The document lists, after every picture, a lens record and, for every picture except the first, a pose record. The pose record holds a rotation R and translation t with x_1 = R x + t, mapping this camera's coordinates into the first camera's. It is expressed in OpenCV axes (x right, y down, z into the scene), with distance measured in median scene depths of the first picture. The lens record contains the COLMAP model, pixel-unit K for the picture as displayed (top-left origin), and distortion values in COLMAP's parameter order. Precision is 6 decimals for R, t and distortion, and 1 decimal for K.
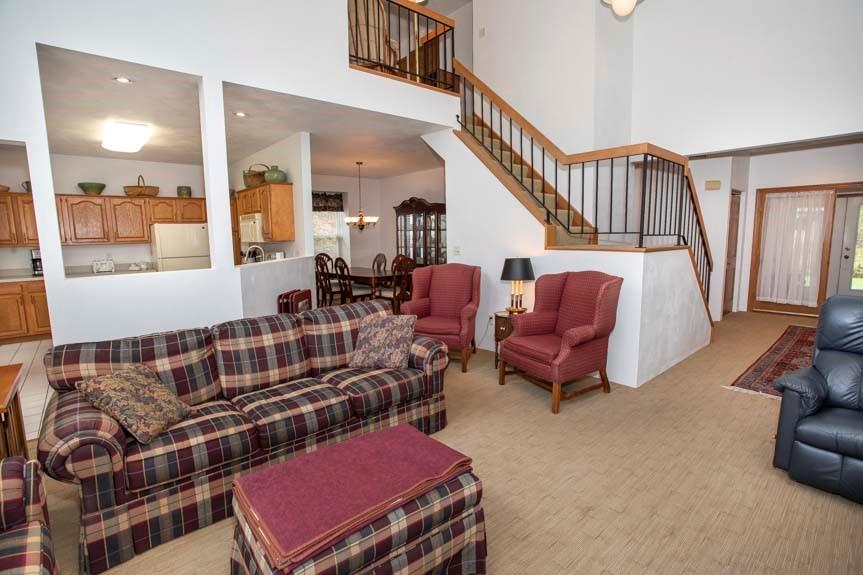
lens RADIAL K [[421.8, 0, 431.5], [0, 421.8, 287.5], [0, 0, 1]] dist [-0.067025, 0.027670]
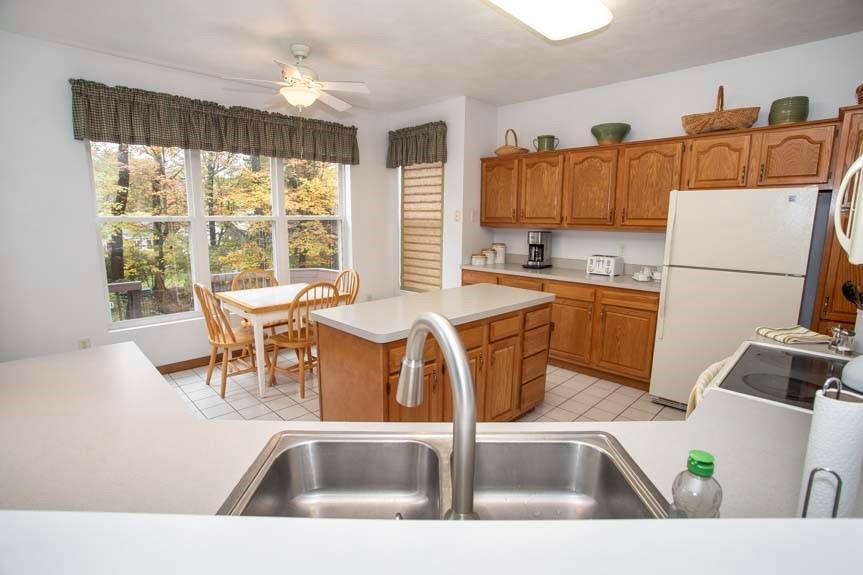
lens RADIAL K [[417.0, 0, 431.5], [0, 417.0, 287.5], [0, 0, 1]] dist [-0.070535, 0.028739]
pose [[0.072445, 0.170525, -0.982687, -0.316601], [-0.136376, 0.977715, 0.159608, -0.118465], [0.988005, 0.122452, 0.094086, 1.002683]]
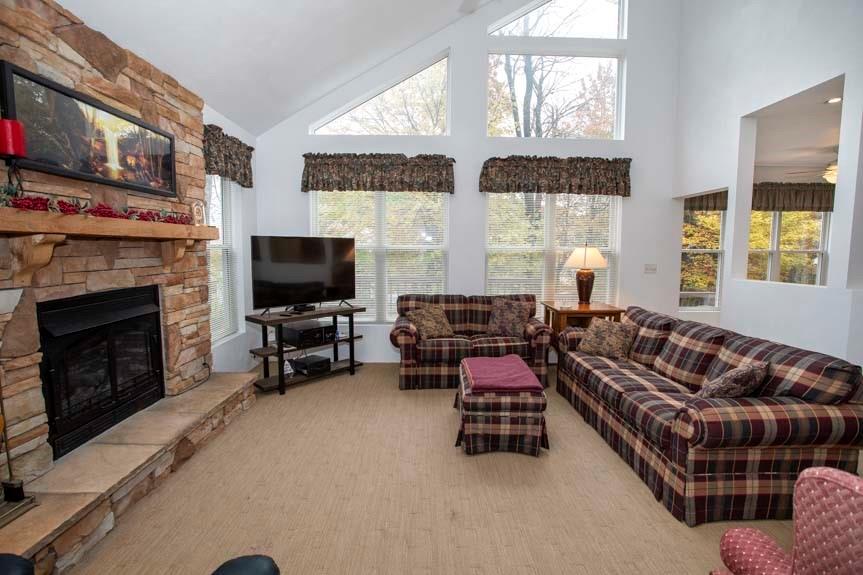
lens RADIAL K [[417.0, 0, 431.5], [0, 417.0, 287.5], [0, 0, 1]] dist [-0.070535, 0.028739]
pose [[-0.642868, 0.072198, -0.762567, 0.516065], [-0.101523, 0.978734, 0.178251, -0.080936], [0.759219, 0.192009, -0.621867, 0.702335]]
